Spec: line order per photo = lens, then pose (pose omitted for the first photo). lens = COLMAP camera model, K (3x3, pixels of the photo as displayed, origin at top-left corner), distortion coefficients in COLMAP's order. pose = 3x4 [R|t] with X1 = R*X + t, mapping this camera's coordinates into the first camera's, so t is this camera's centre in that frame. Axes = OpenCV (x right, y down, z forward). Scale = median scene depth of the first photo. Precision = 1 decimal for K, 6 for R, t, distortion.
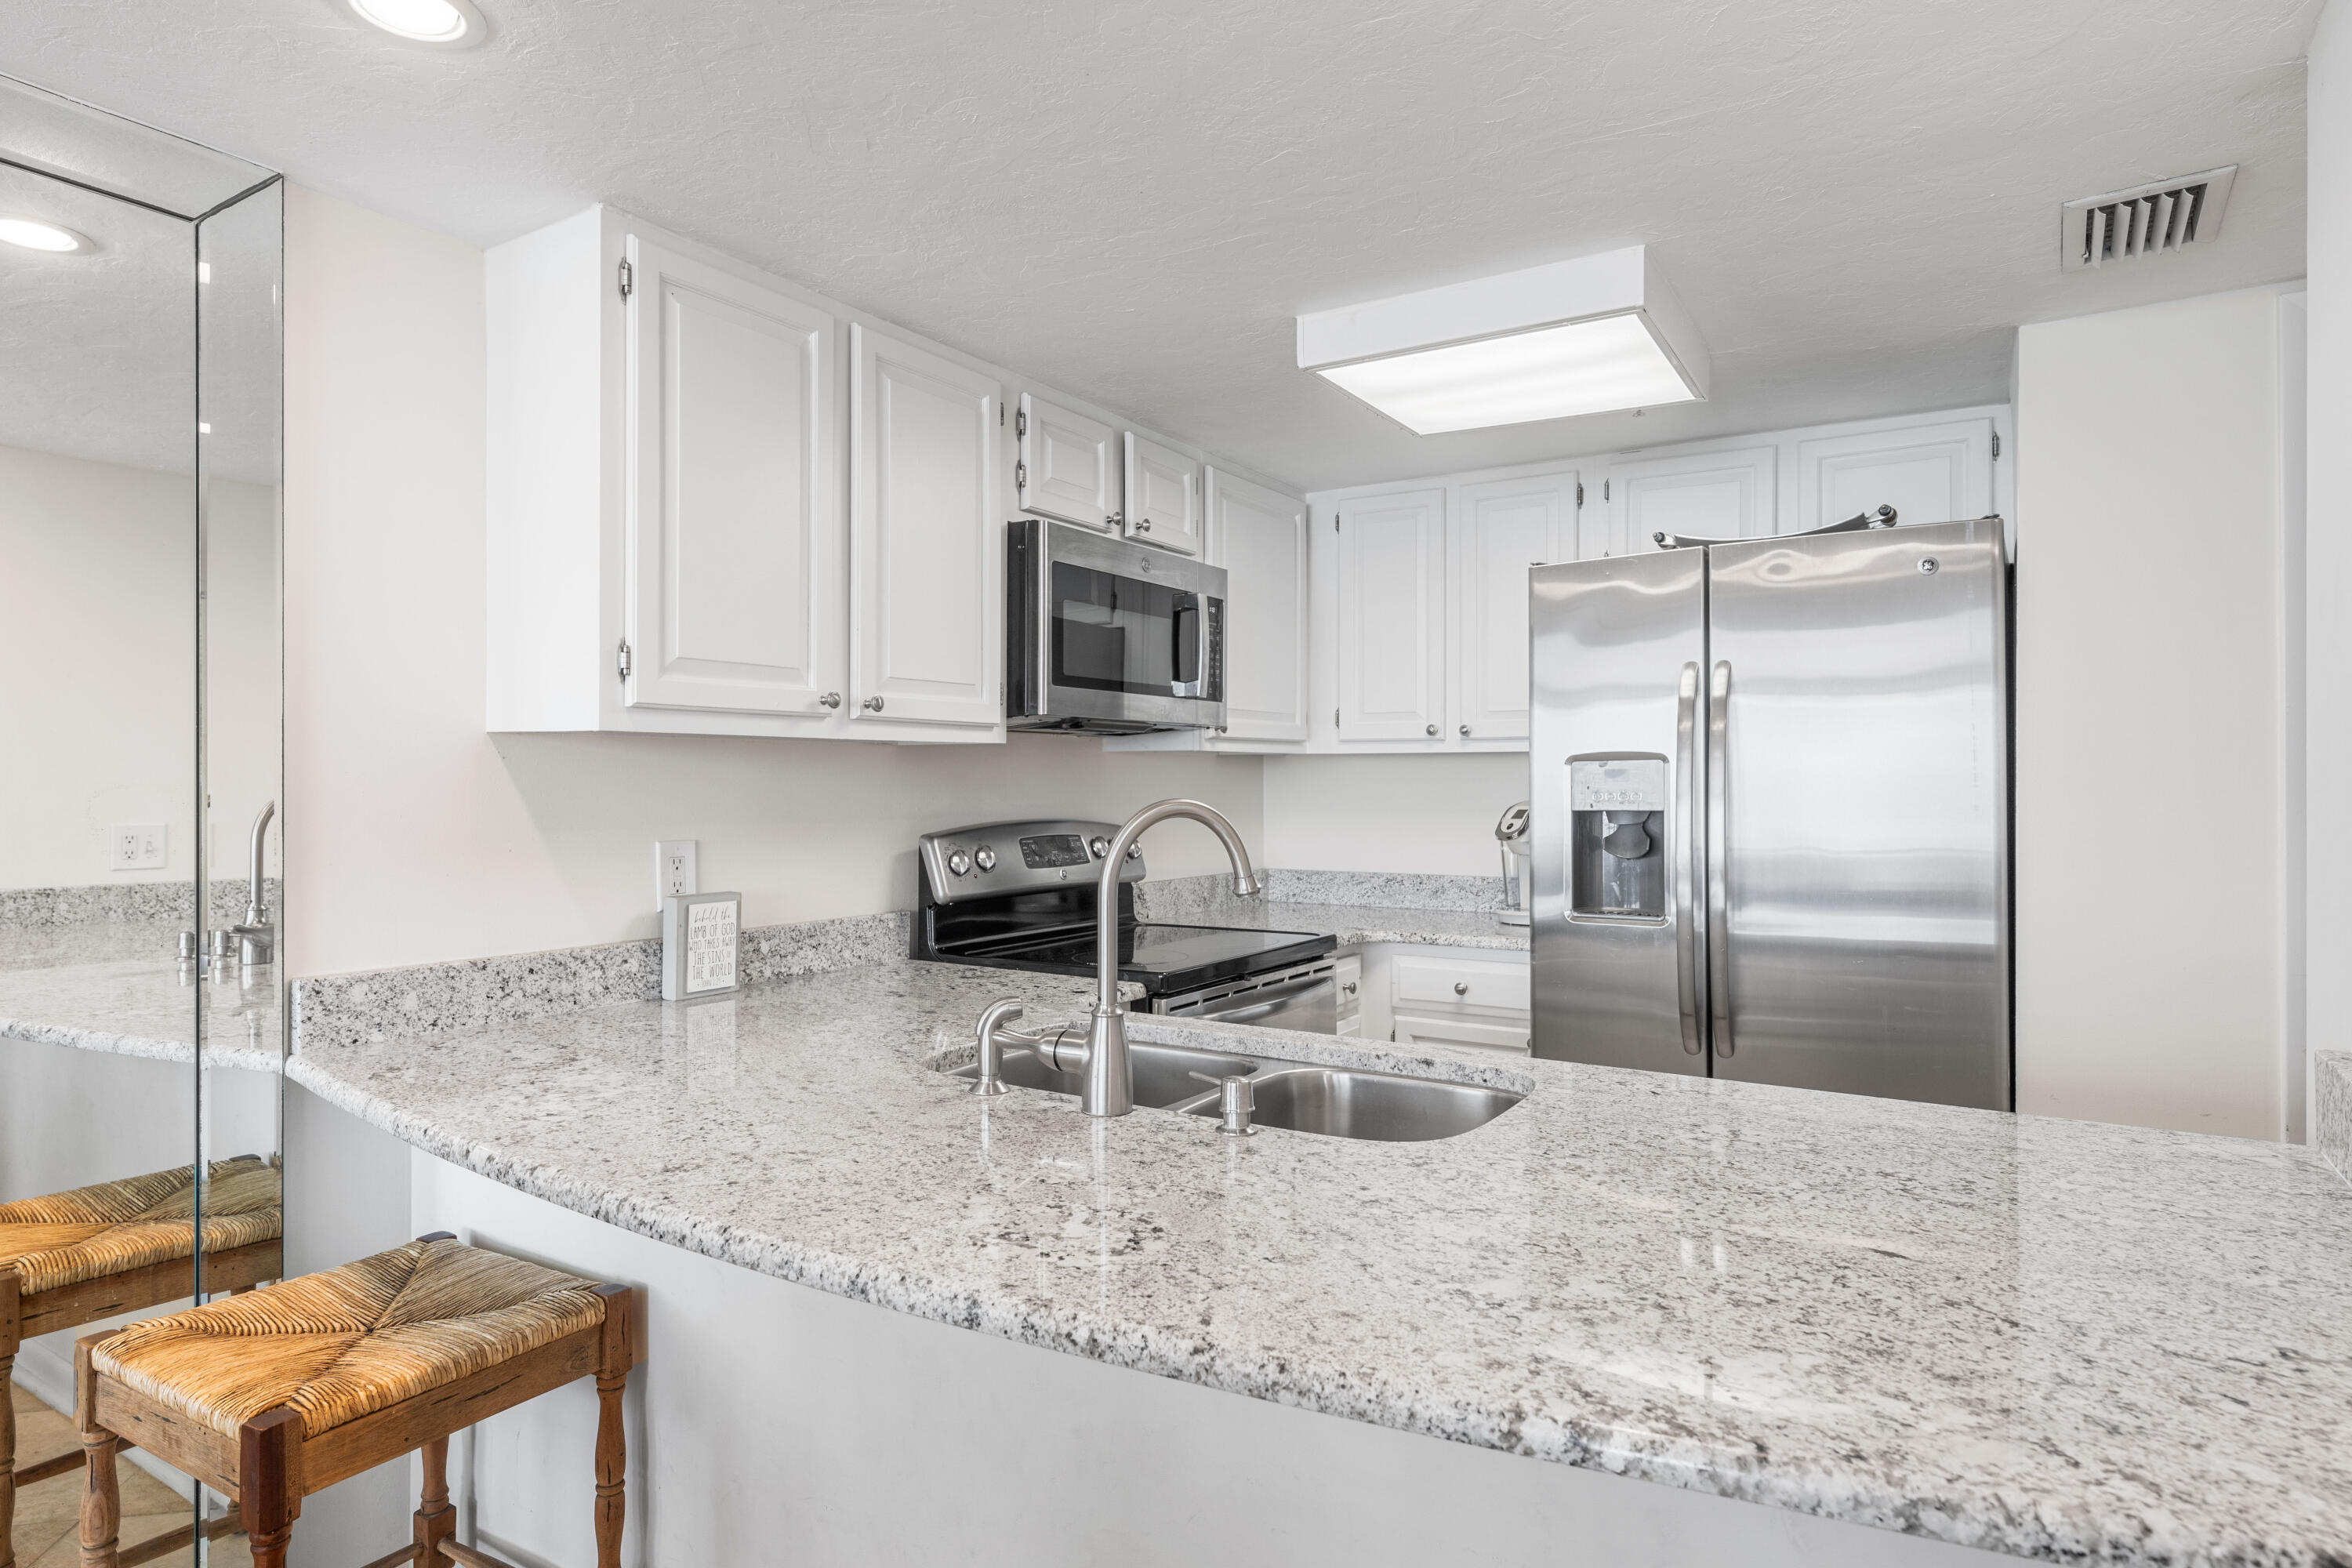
lens RADIAL K [[1314.6, 0, 1169.6], [0, 1314.6, 782.0], [0, 0, 1]] dist [0.007731, -0.005751]
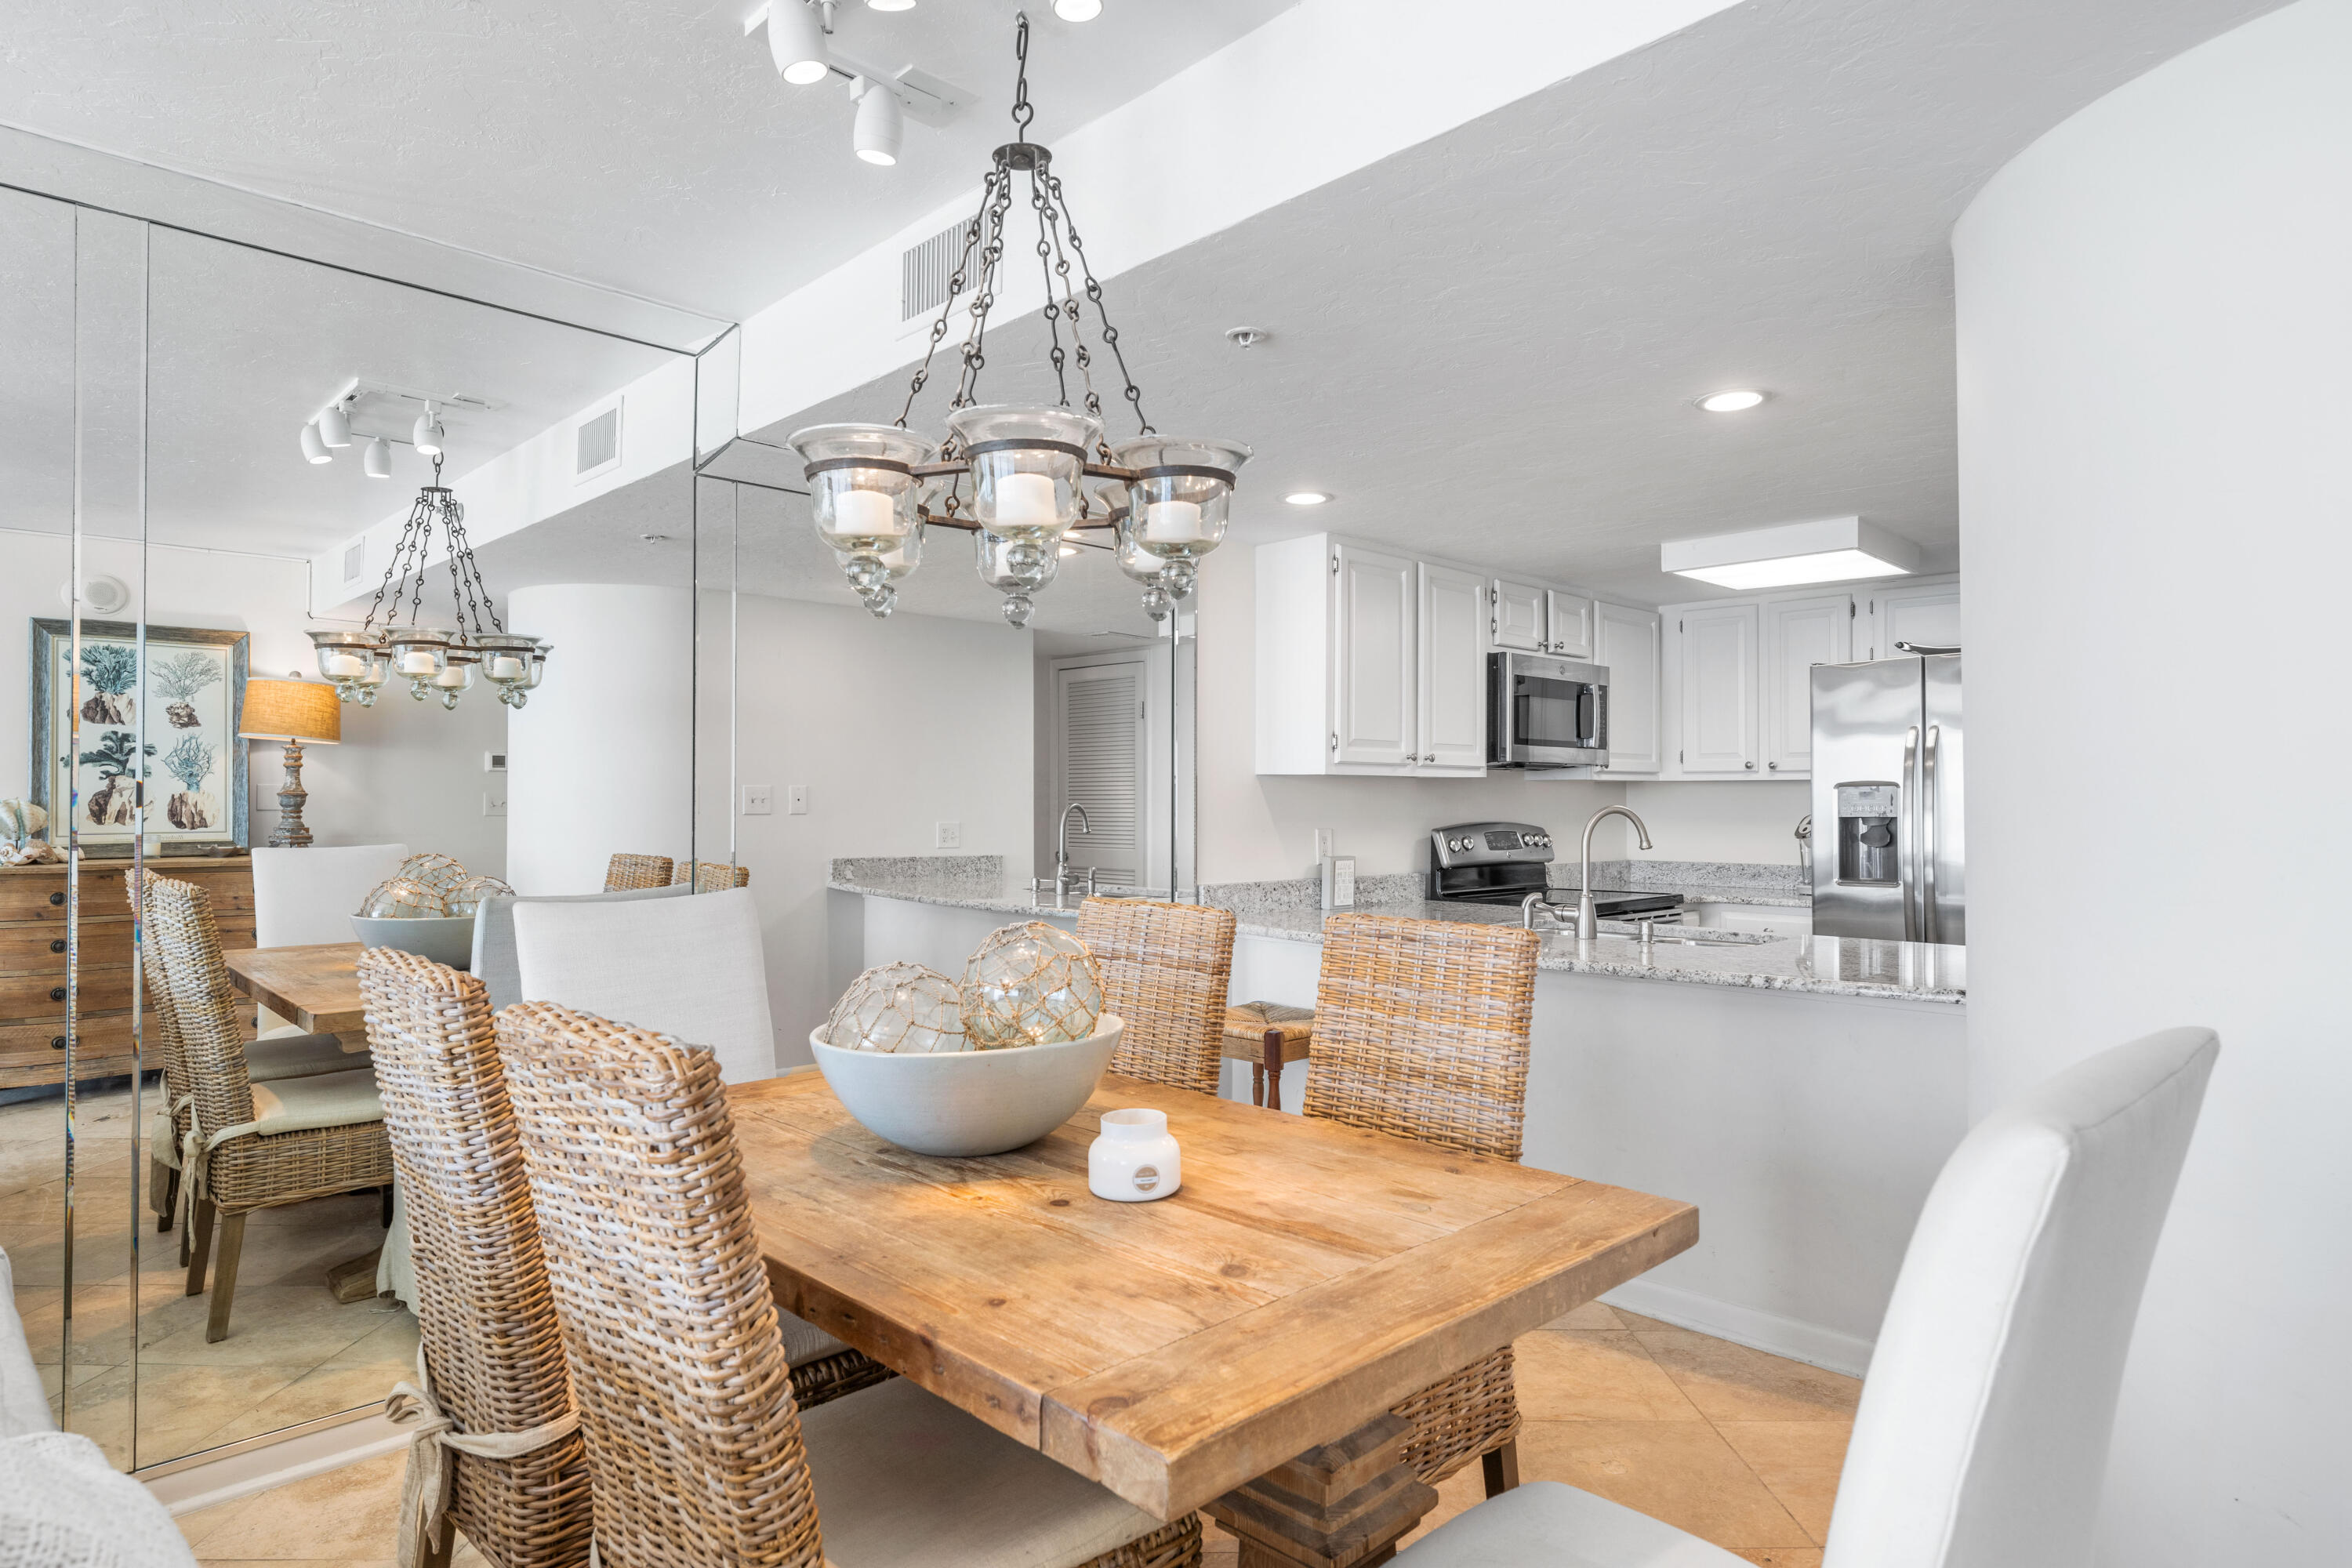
lens RADIAL K [[1314.6, 0, 1165.0], [0, 1314.6, 781.9], [0, 0, 1]] dist [0.007731, -0.005751]
pose [[0.972092, -0.002815, -0.234581, -0.127528], [-0.000930, 0.999874, -0.015851, 0.005559], [0.234596, 0.015627, 0.971967, -0.818633]]
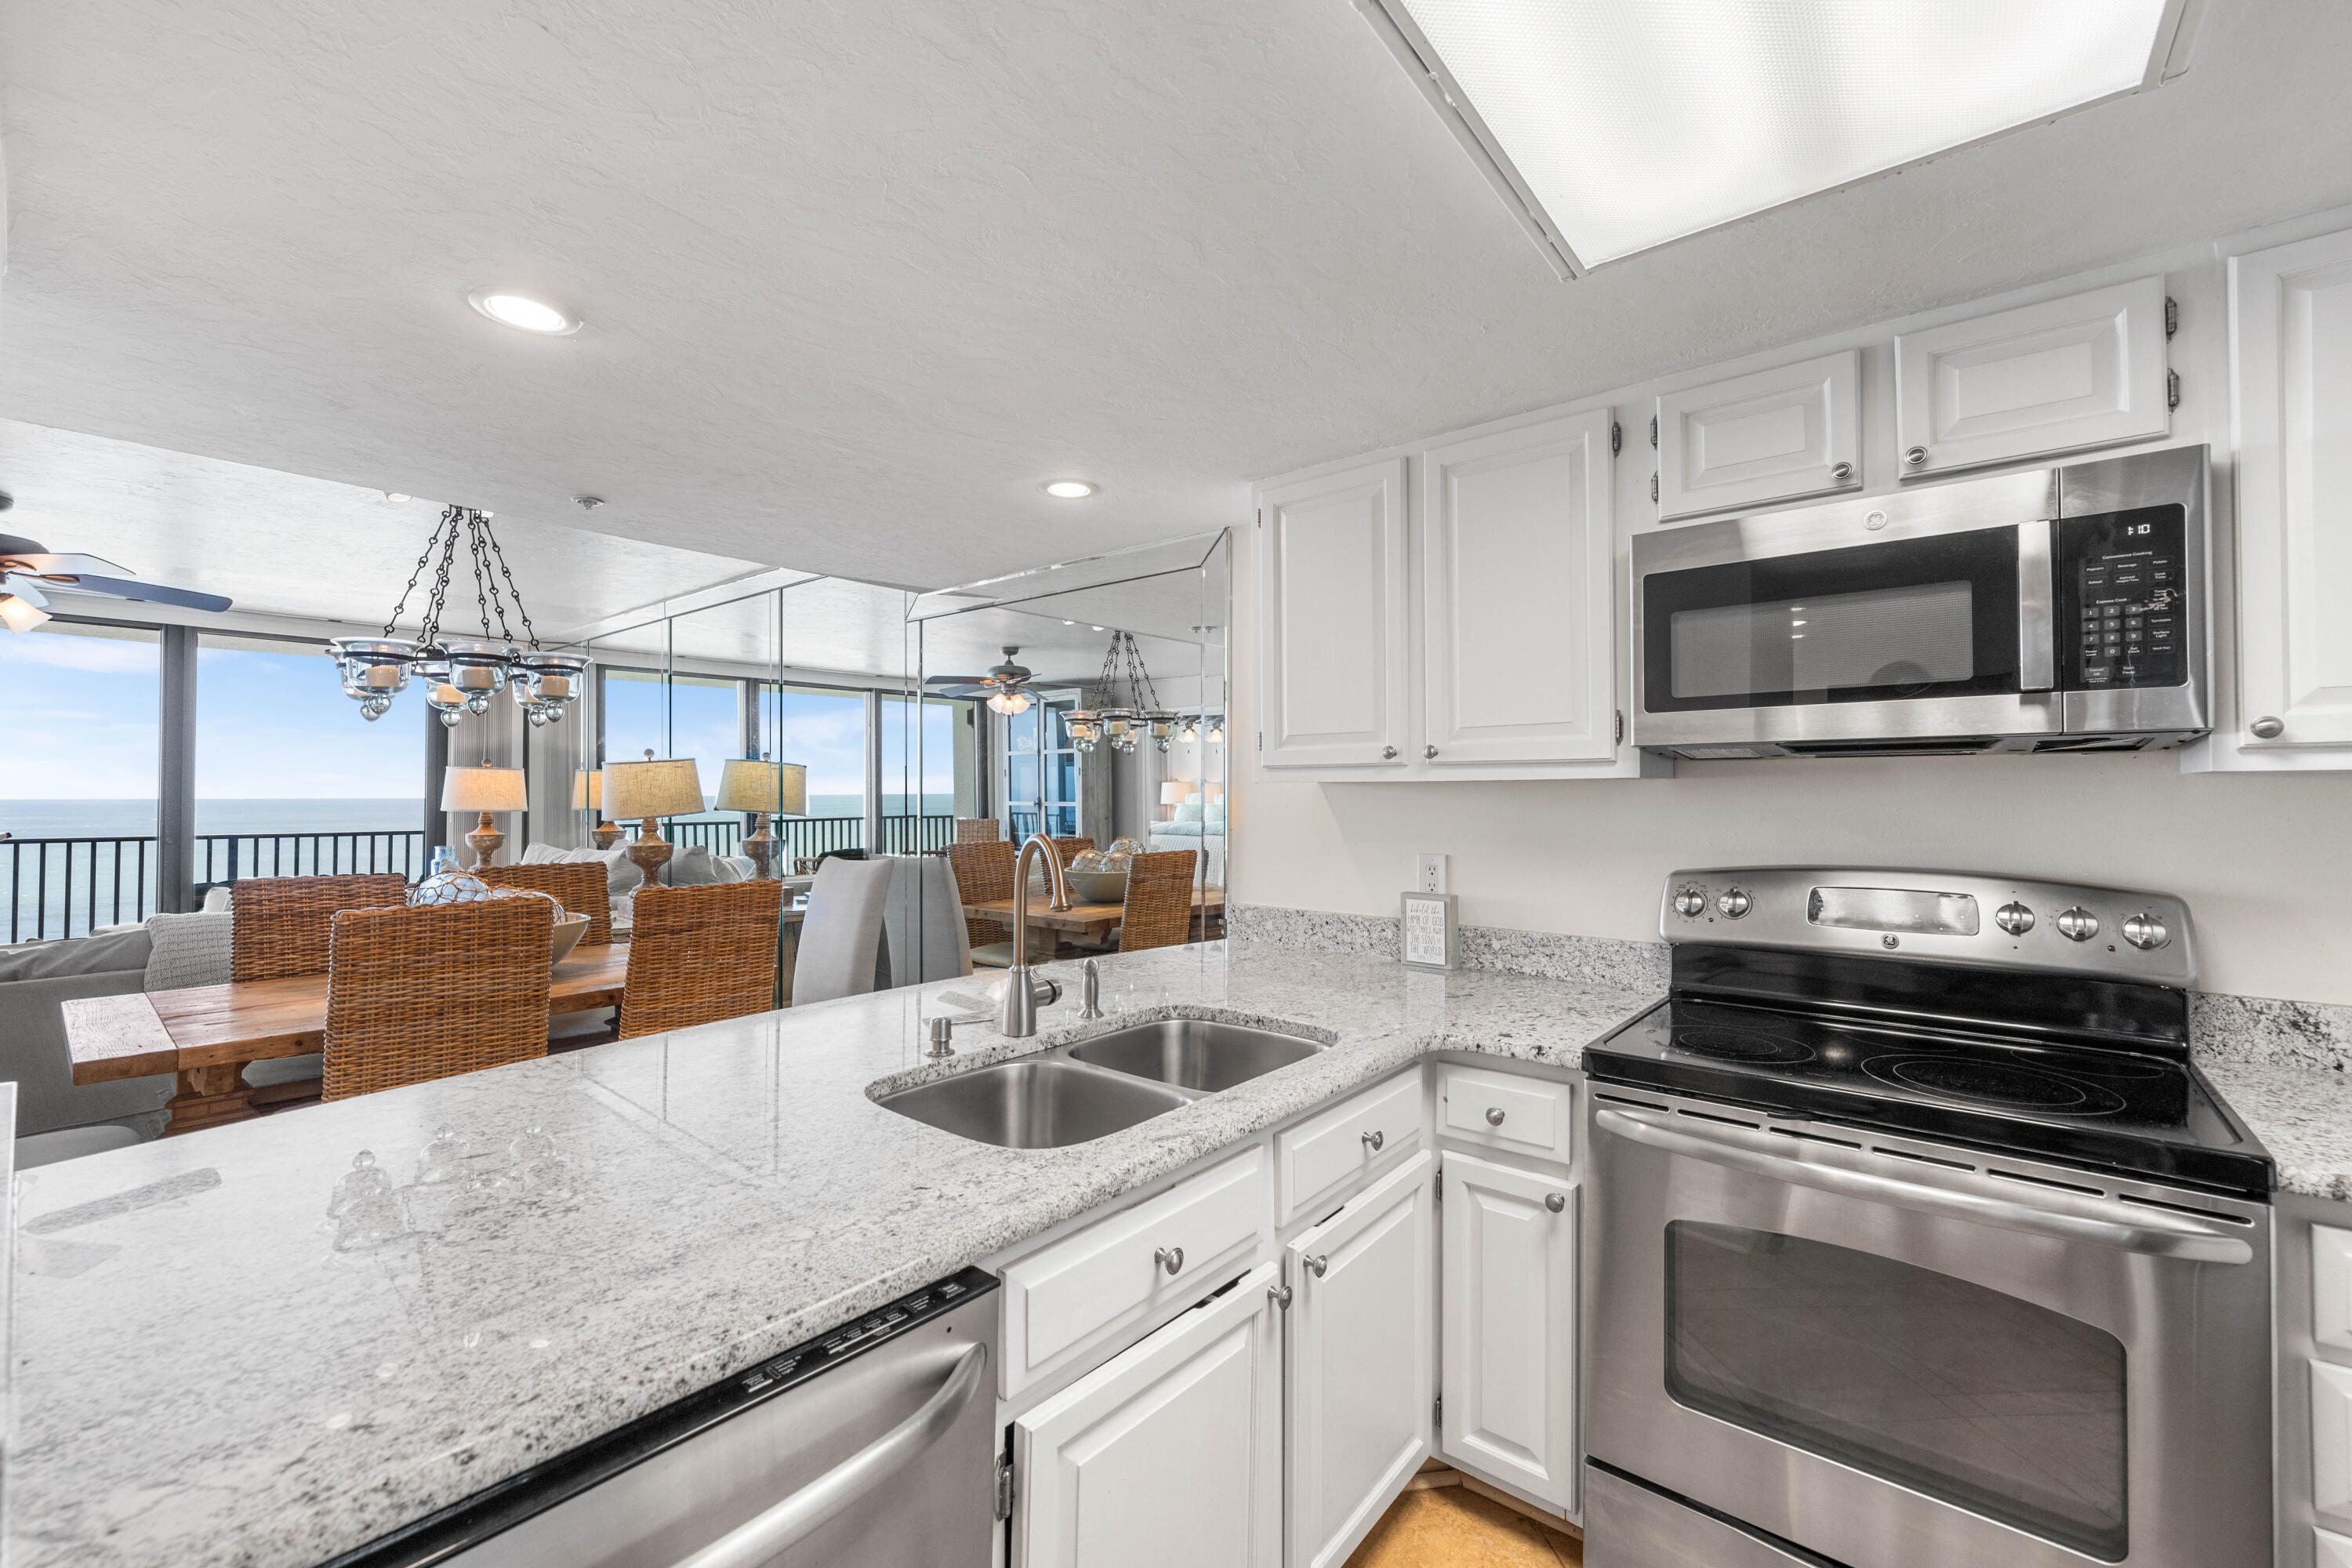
lens RADIAL K [[953.9, 0, 1180.4], [0, 953.9, 785.5], [0, 0, 1]] dist [-0.004262, 0.001398]
pose [[-0.124195, -0.009365, -0.992214, 0.585906], [-0.000592, 0.999956, -0.009364, -0.016876], [0.992258, -0.000576, -0.124195, 0.744801]]
